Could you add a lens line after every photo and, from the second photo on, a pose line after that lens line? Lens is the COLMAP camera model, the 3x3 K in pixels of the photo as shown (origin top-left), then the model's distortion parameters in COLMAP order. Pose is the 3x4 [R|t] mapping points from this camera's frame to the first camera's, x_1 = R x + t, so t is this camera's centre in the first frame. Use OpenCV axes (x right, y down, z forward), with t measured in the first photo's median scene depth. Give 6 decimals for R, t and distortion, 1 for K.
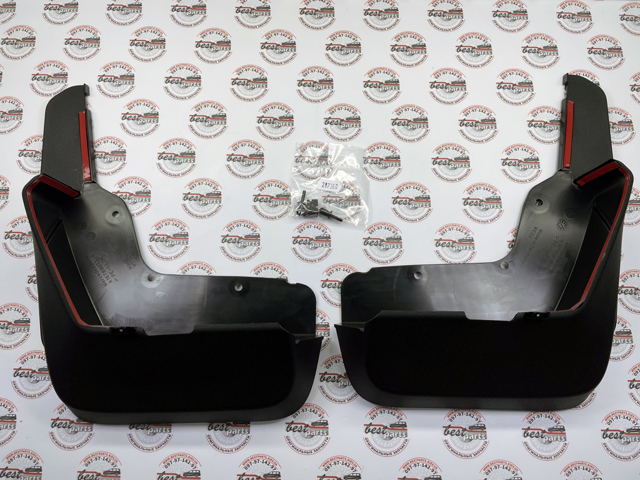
lens RADIAL K [[480.7, 0, 330.0], [0, 480.7, 240.0], [0, 0, 1]] dist [0.083189, -0.101683]
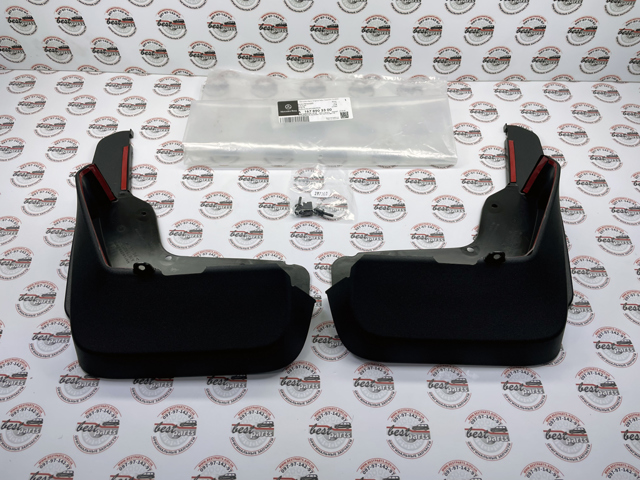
lens RADIAL K [[482.8, 0, 320.0], [0, 482.8, 240.0], [0, 0, 1]] dist [0.093118, -0.122749]
pose [[0.999980, 0.006283, 0.000321, -0.005298], [-0.005752, 0.933697, -0.358017, 0.449500], [-0.002549, 0.358008, 0.933715, -0.105215]]
